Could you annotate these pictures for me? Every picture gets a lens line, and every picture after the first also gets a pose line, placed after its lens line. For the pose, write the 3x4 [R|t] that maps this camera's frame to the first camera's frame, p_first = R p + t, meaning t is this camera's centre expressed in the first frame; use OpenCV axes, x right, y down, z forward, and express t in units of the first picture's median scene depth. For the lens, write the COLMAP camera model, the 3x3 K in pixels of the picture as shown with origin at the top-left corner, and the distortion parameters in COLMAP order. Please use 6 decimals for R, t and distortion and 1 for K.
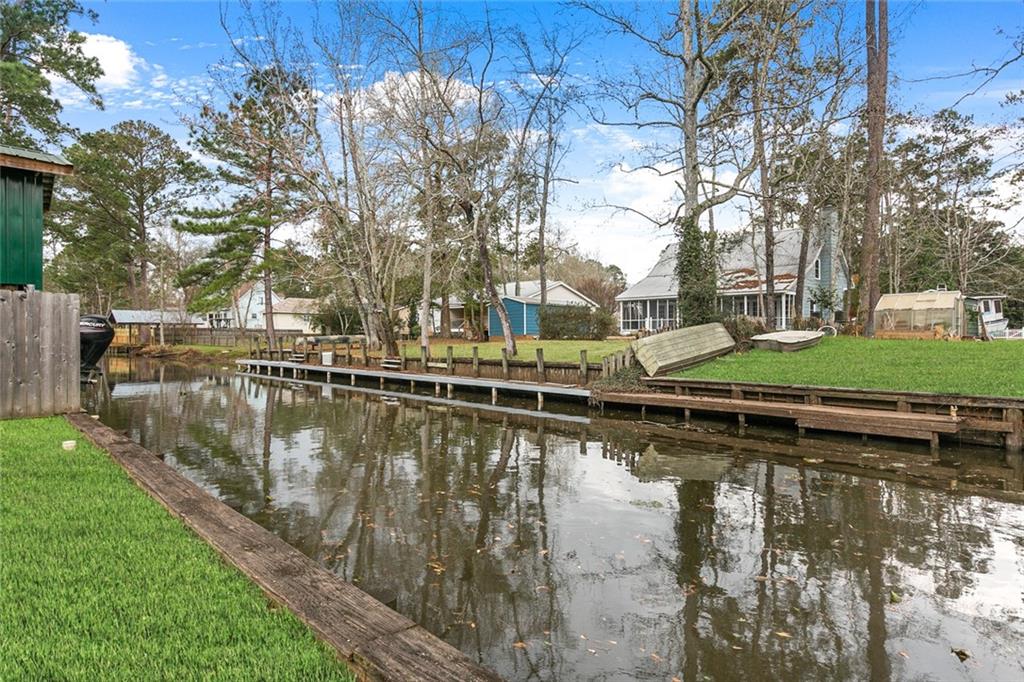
lens RADIAL K [[588.8, 0, 508.7], [0, 588.8, 337.0], [0, 0, 1]] dist [0.001491, 0.000182]
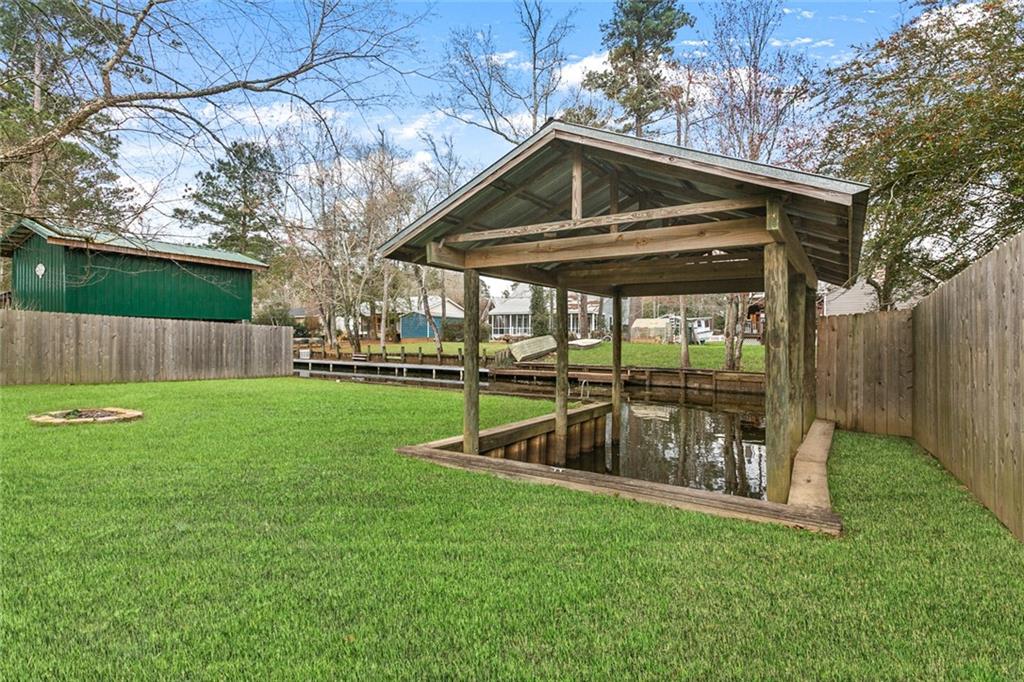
lens RADIAL K [[523.8, 0, 504.0], [0, 523.8, 338.6], [0, 0, 1]] dist [0.001973, -0.000860]
pose [[0.972996, 0.004736, 0.230773, -0.169709], [-0.006046, 0.999969, 0.004967, -0.017318], [-0.230742, -0.006228, 0.972995, -0.569765]]
